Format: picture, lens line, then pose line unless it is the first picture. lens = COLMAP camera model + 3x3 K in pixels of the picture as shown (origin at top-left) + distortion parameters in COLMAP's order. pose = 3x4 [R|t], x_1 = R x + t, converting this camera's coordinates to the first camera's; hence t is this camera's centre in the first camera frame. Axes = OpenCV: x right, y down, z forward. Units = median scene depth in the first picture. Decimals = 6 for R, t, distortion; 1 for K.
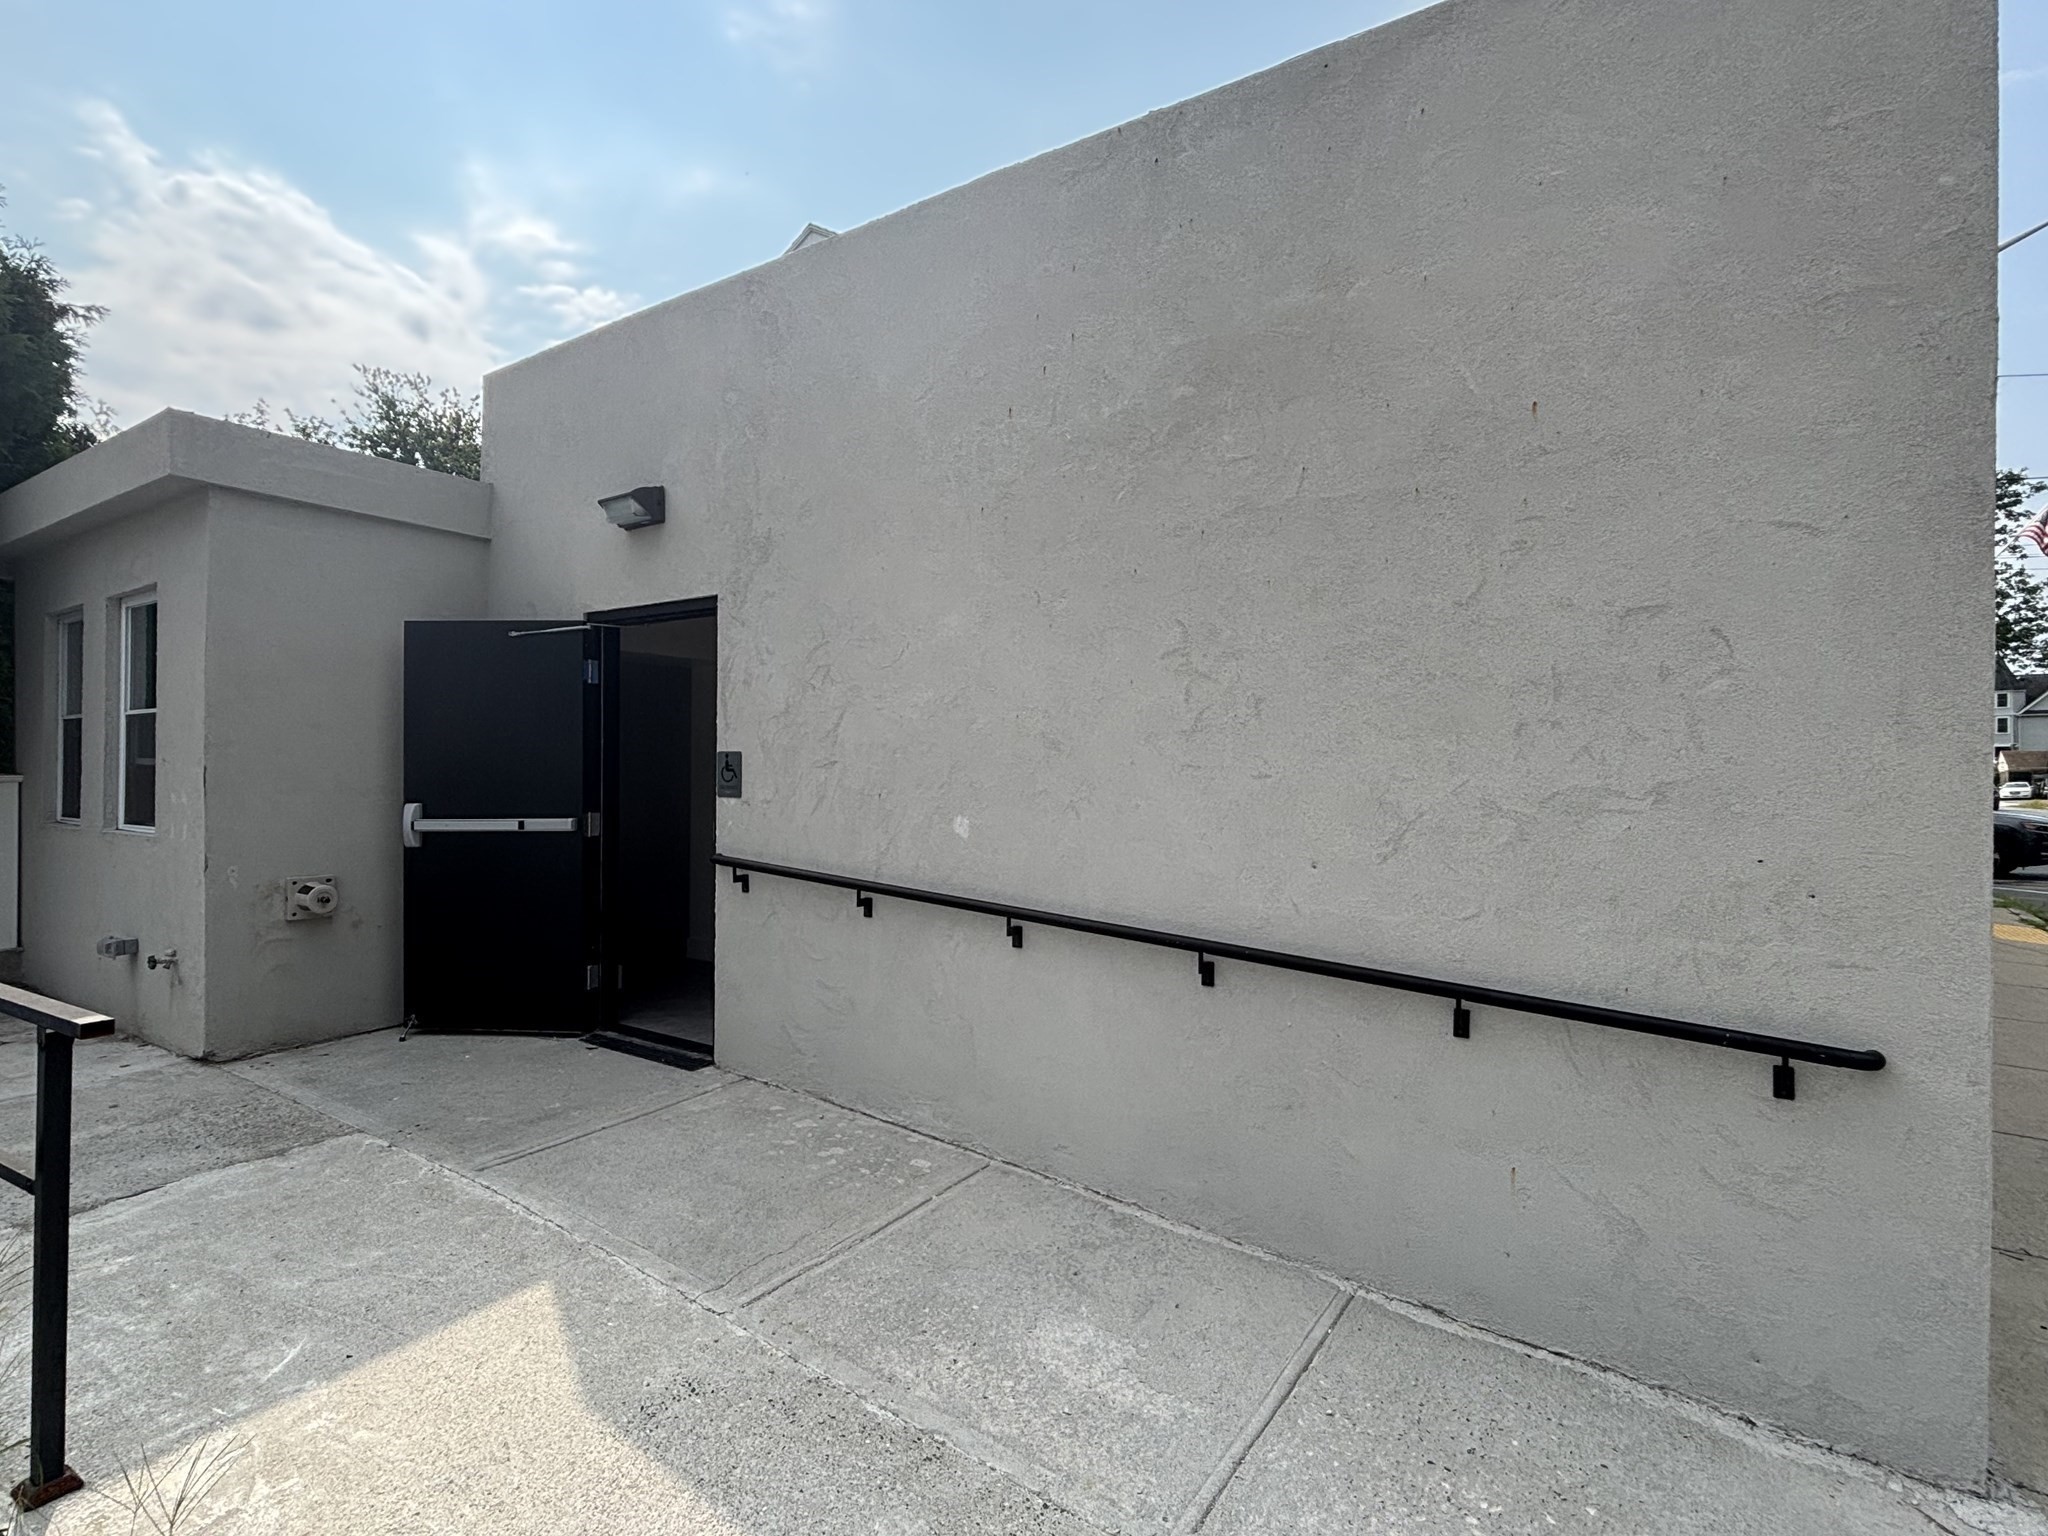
lens RADIAL K [[1027.7, 0, 1014.3], [0, 1027.7, 760.1], [0, 0, 1]] dist [0.004795, 0.001477]
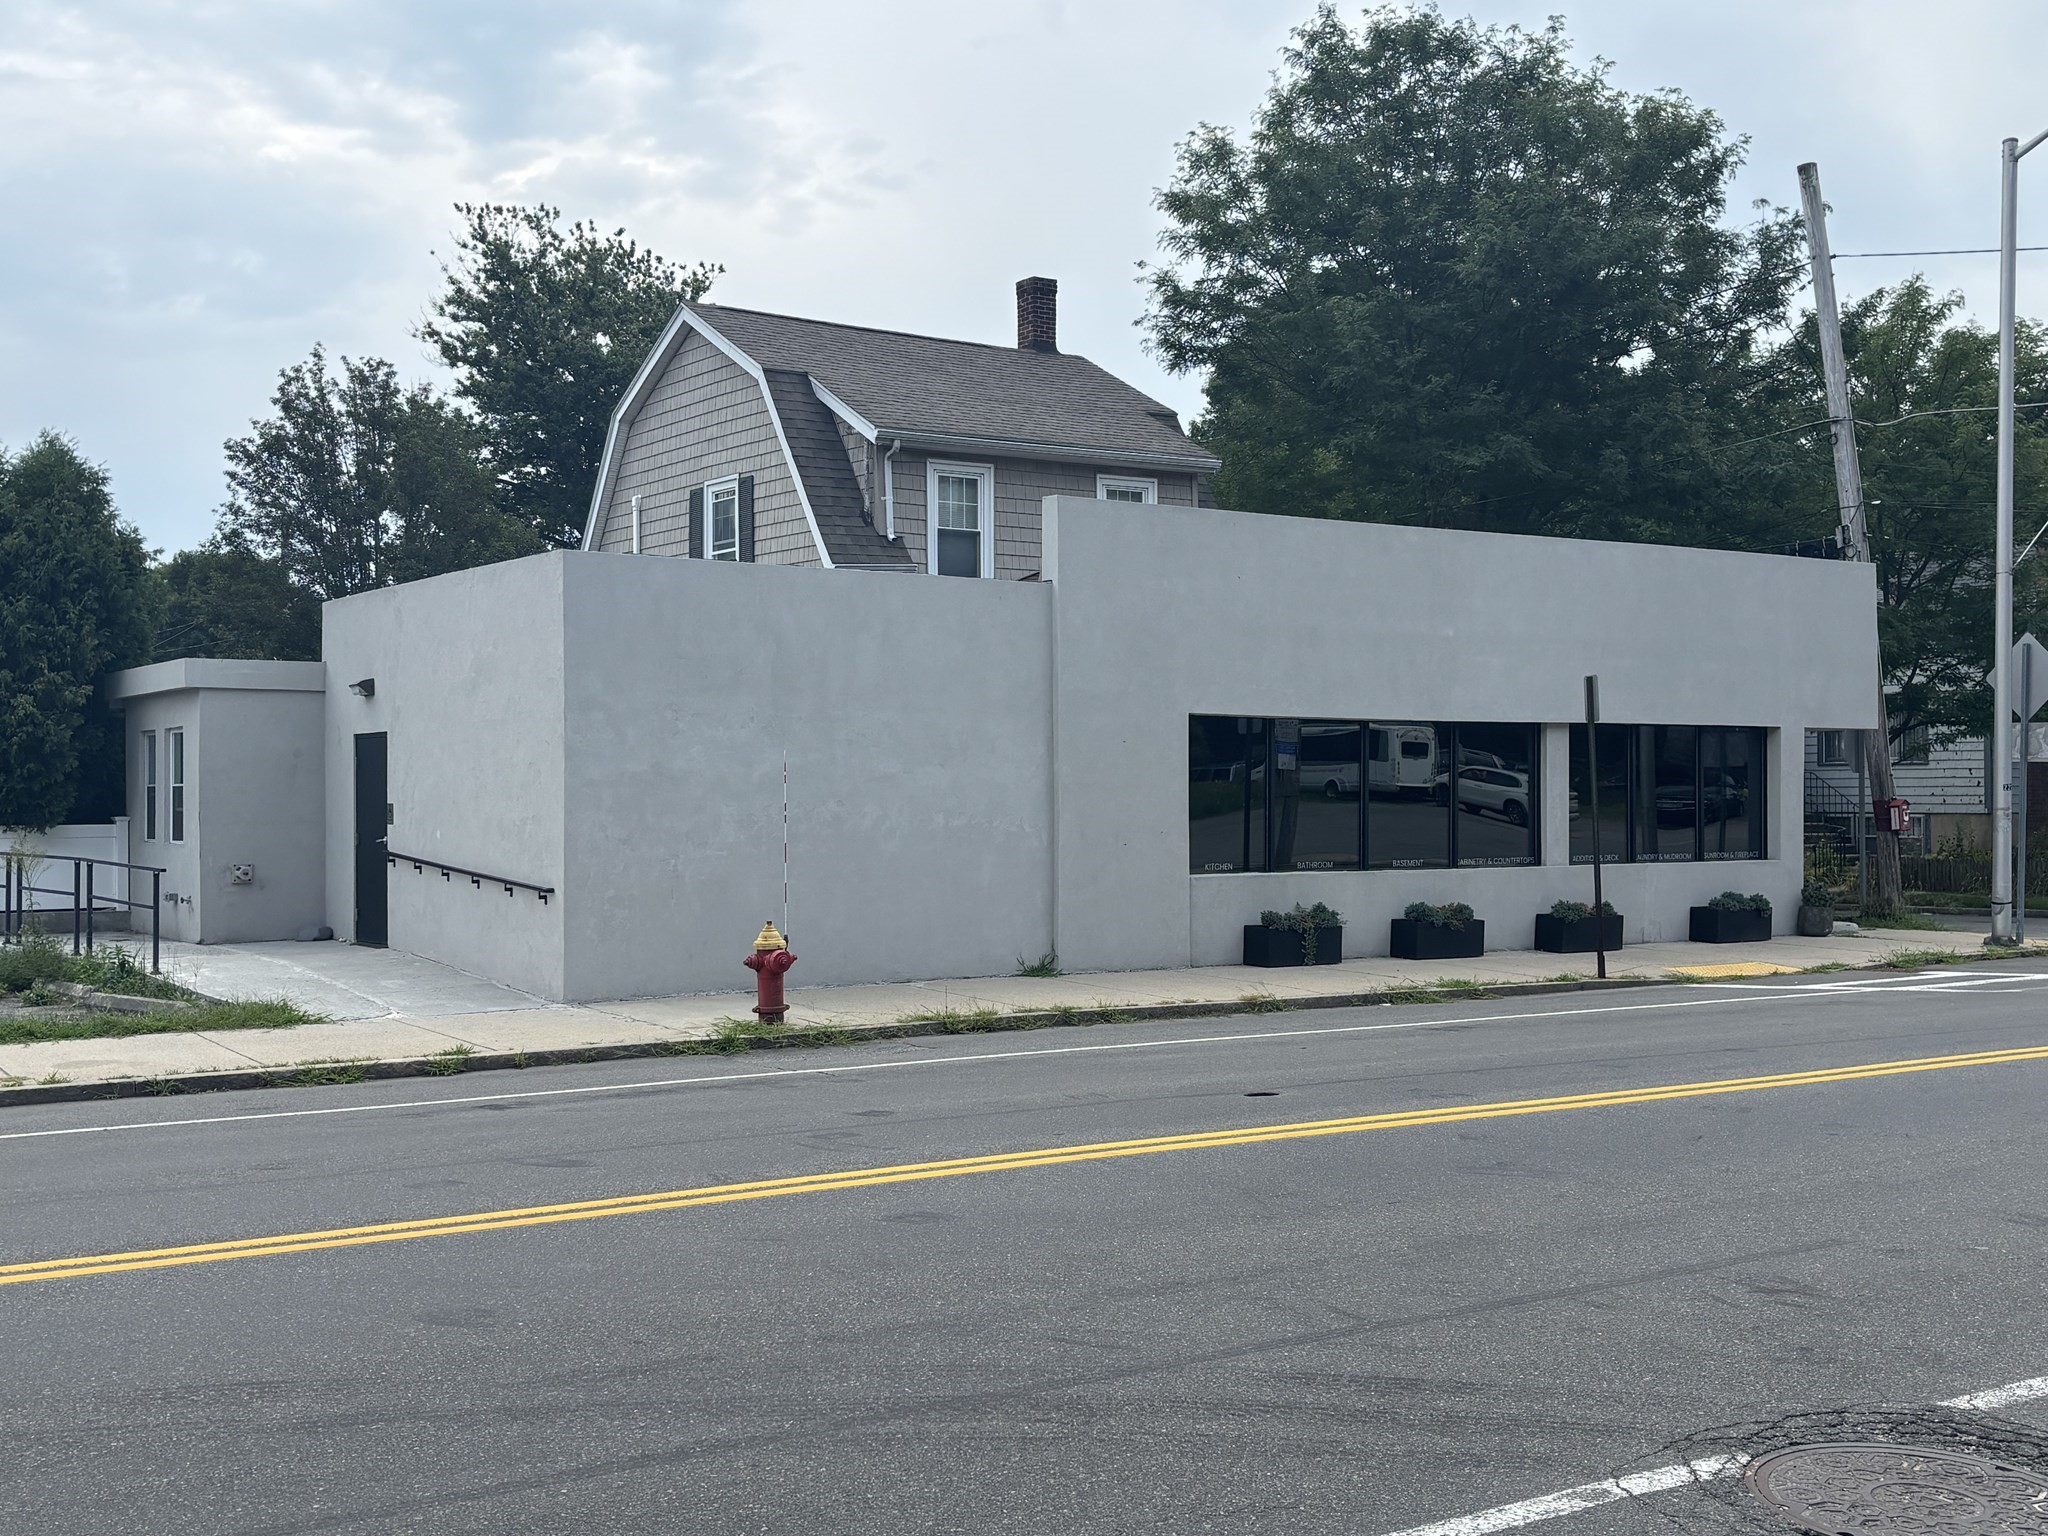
lens RADIAL K [[2280.0, 0, 1025.3], [0, 2280.0, 771.6], [0, 0, 1]] dist [-0.108340, 0.000000]
pose [[0.939443, -0.007087, -0.342631, 0.191211], [0.002831, 0.999913, -0.012921, -0.000716], [0.342692, 0.011168, 0.939381, -0.220821]]
